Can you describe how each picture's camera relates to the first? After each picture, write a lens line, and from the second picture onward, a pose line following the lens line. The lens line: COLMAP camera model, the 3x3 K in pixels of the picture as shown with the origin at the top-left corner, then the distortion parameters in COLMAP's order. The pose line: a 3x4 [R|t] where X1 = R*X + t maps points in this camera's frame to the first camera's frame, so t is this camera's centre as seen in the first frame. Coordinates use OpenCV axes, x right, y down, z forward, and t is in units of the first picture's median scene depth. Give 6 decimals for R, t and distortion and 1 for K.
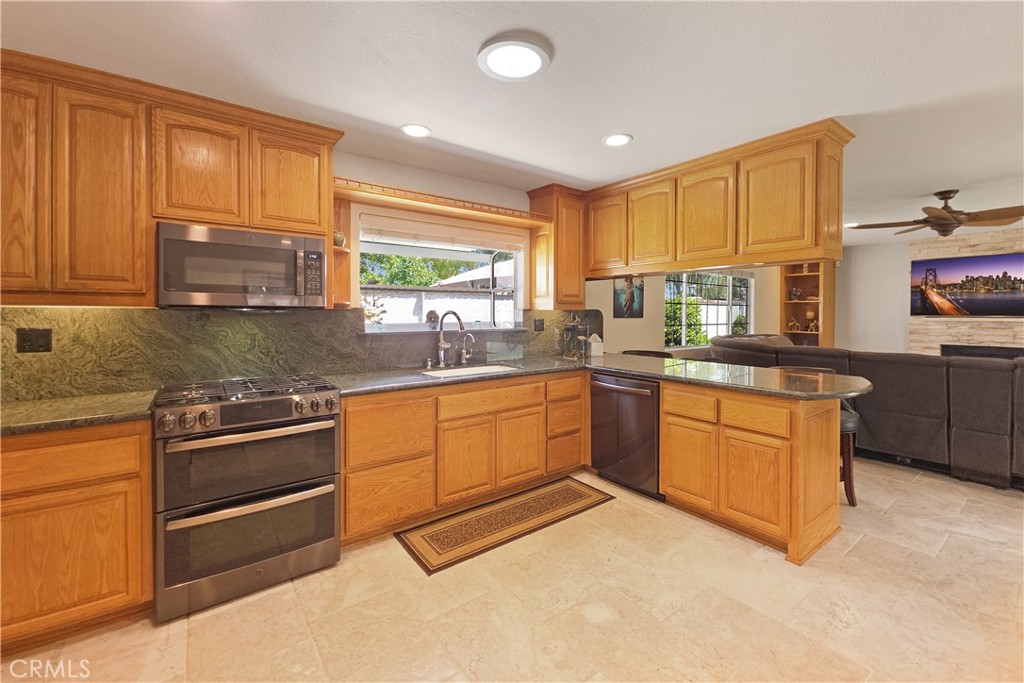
lens RADIAL K [[420.1, 0, 512.8], [0, 420.1, 314.4], [0, 0, 1]] dist [0.013360, -0.000274]
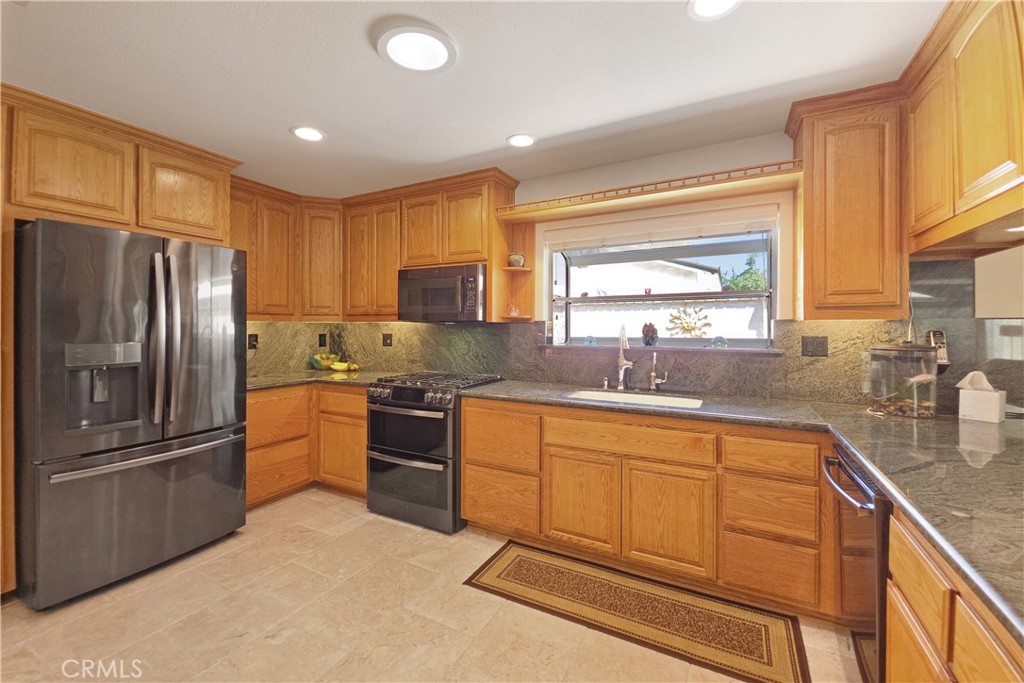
lens RADIAL K [[420.1, 0, 513.1], [0, 420.1, 324.8], [0, 0, 1]] dist [0.013360, -0.000274]
pose [[0.424378, -0.002420, -0.905482, 0.604318], [-0.004555, 0.999978, -0.004807, -0.000169], [0.905474, 0.006164, 0.424358, 0.525520]]
